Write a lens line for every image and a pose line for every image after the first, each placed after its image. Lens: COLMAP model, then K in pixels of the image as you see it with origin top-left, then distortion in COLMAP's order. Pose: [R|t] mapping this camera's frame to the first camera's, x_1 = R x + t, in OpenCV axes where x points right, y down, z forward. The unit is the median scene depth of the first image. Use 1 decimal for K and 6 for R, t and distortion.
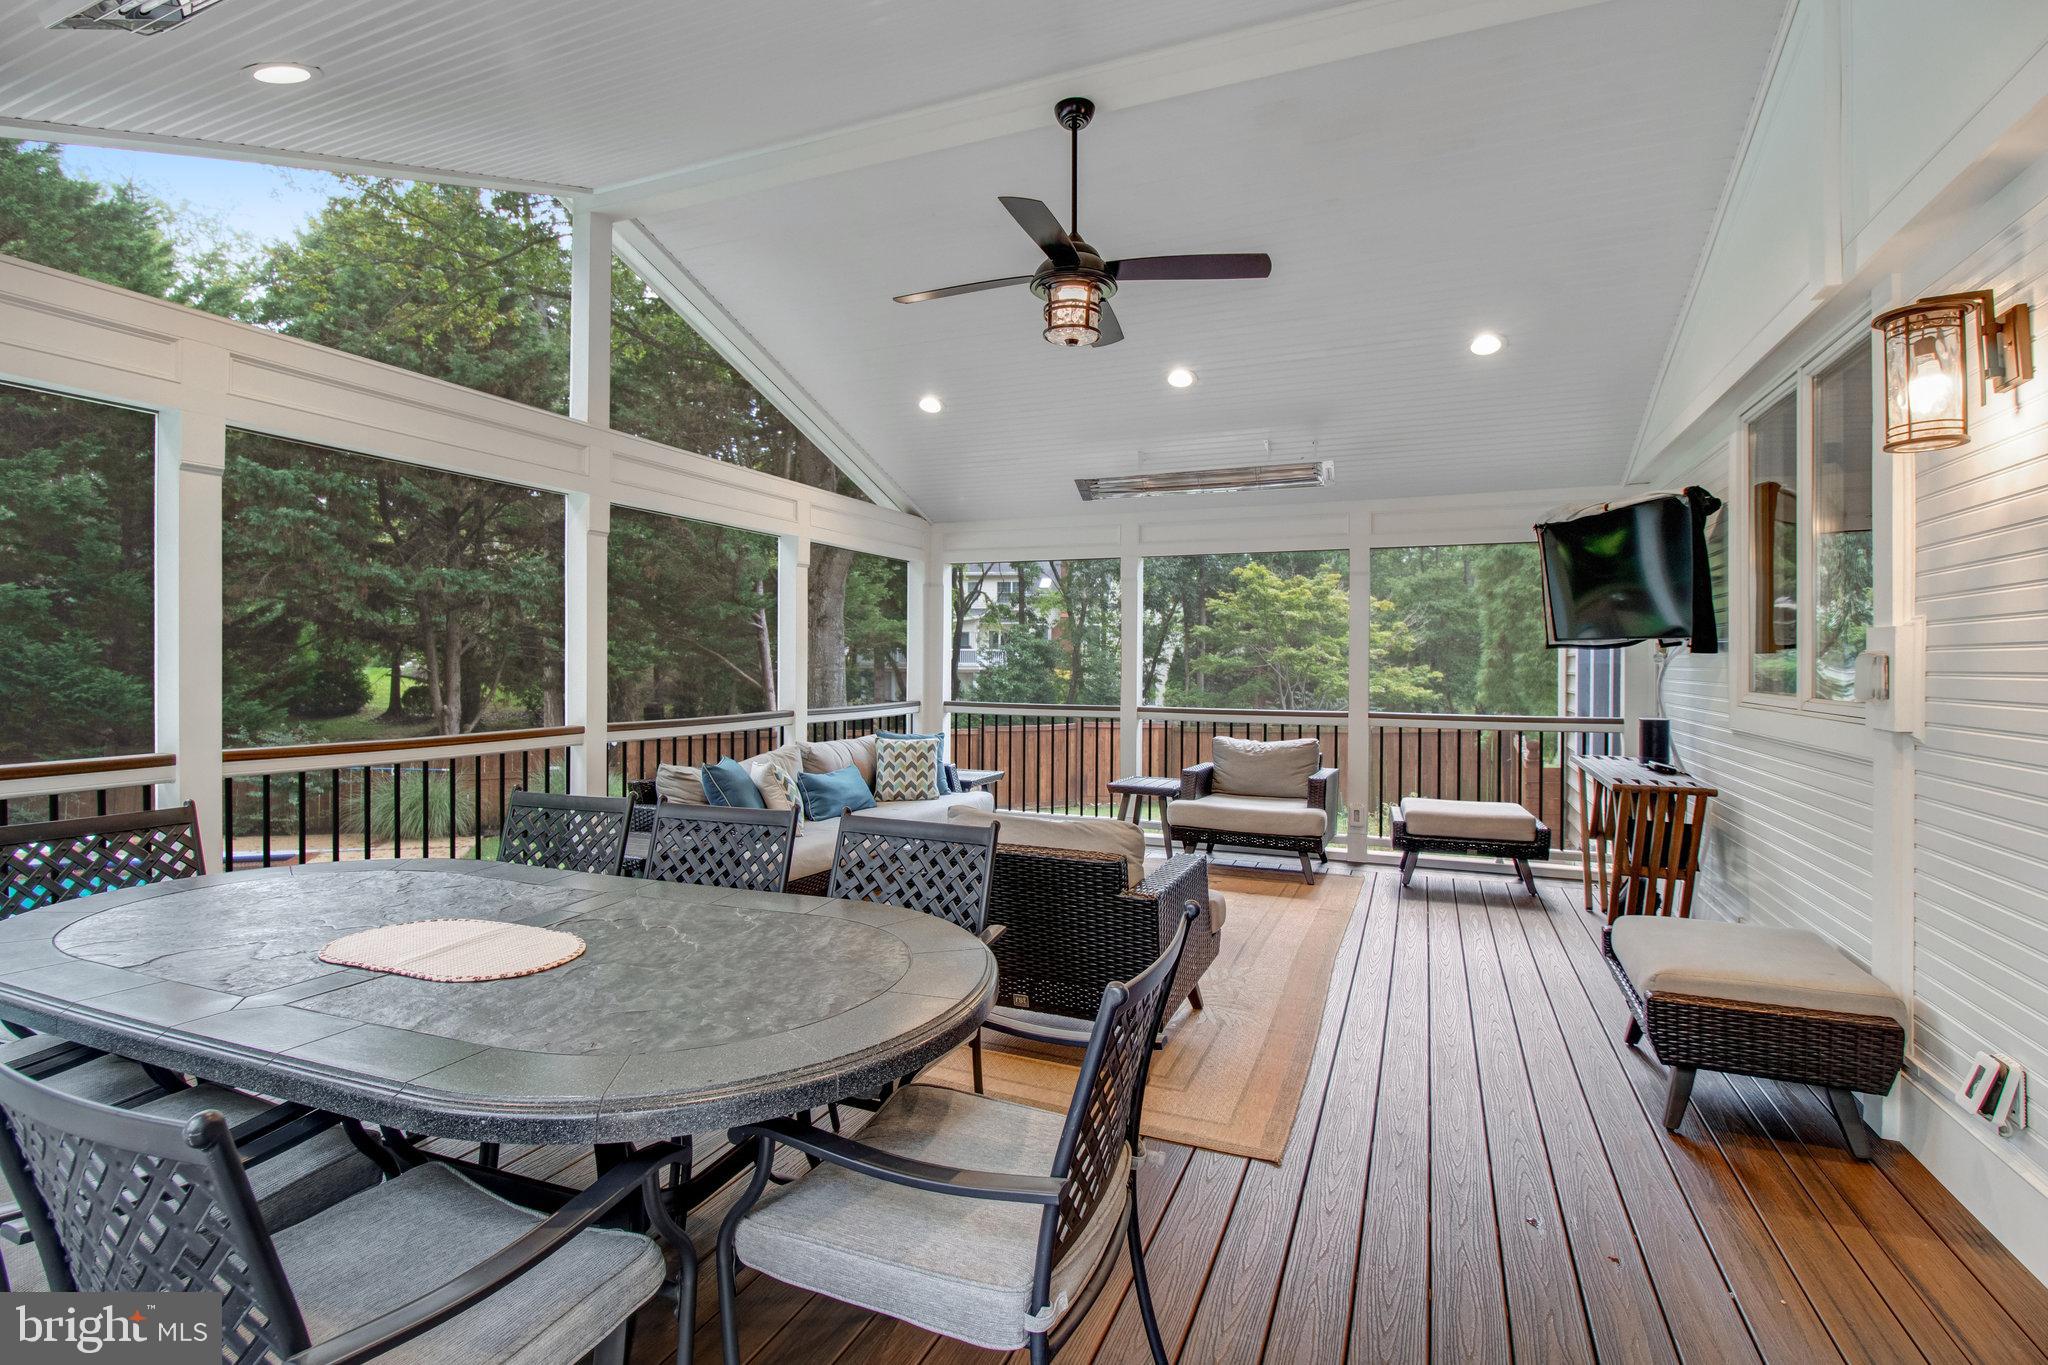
lens RADIAL K [[973.8, 0, 1016.8], [0, 973.8, 670.1], [0, 0, 1]] dist [-0.000222, -0.000303]
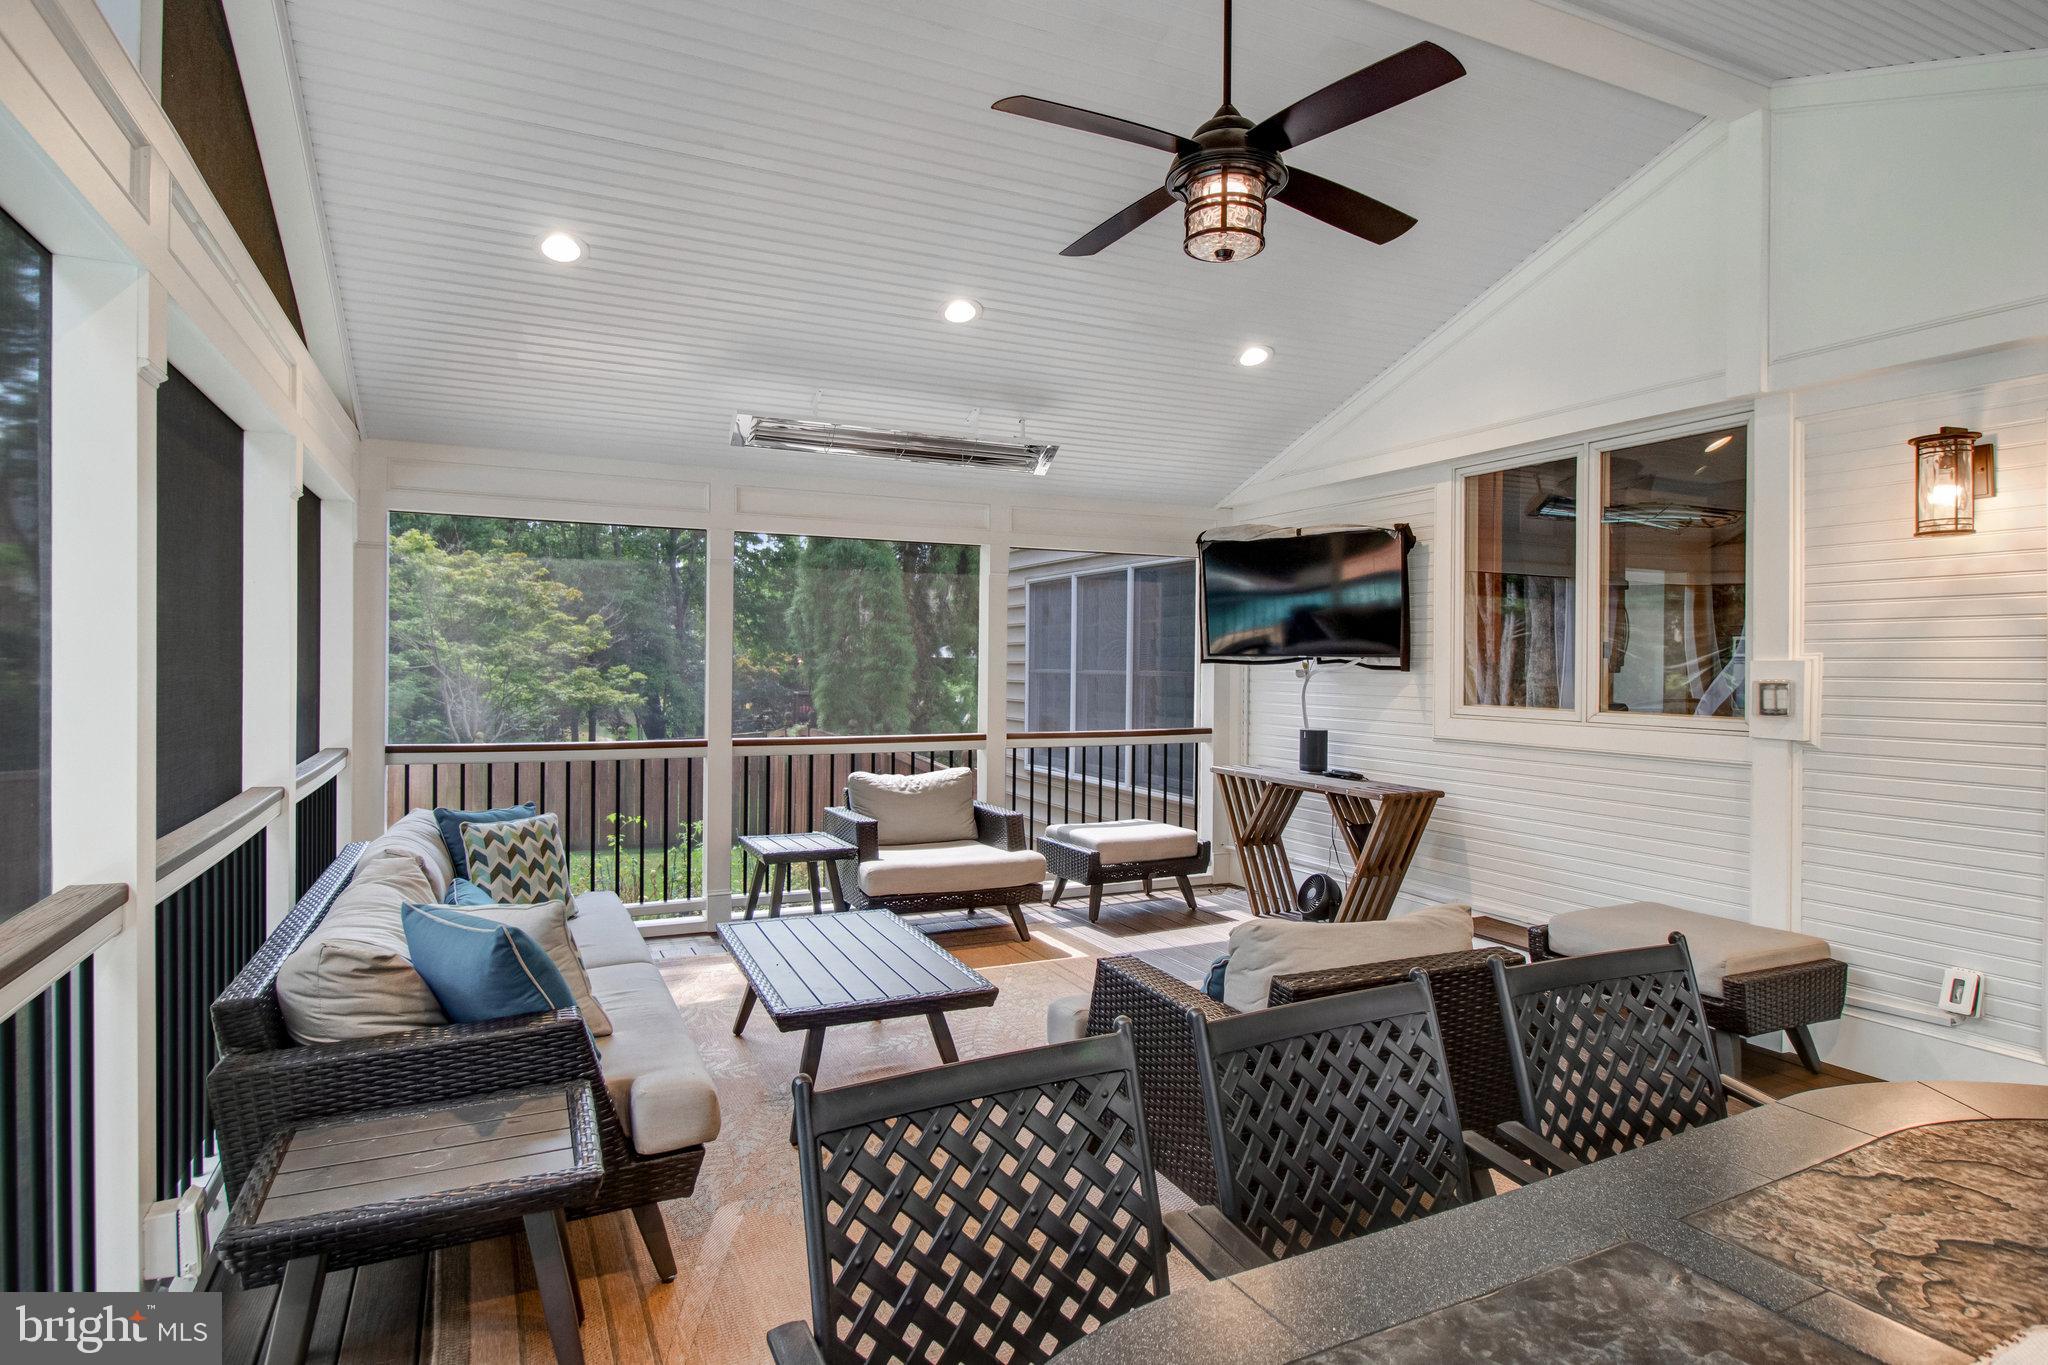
lens RADIAL K [[1117.7, 0, 1022.7], [0, 1117.7, 675.1], [0, 0, 1]] dist [0.002441, 0.000787]
pose [[0.663857, -0.009536, 0.747799, -0.439053], [0.004167, 0.999950, 0.009053, -0.020518], [-0.747848, -0.002893, 0.663864, 0.370712]]
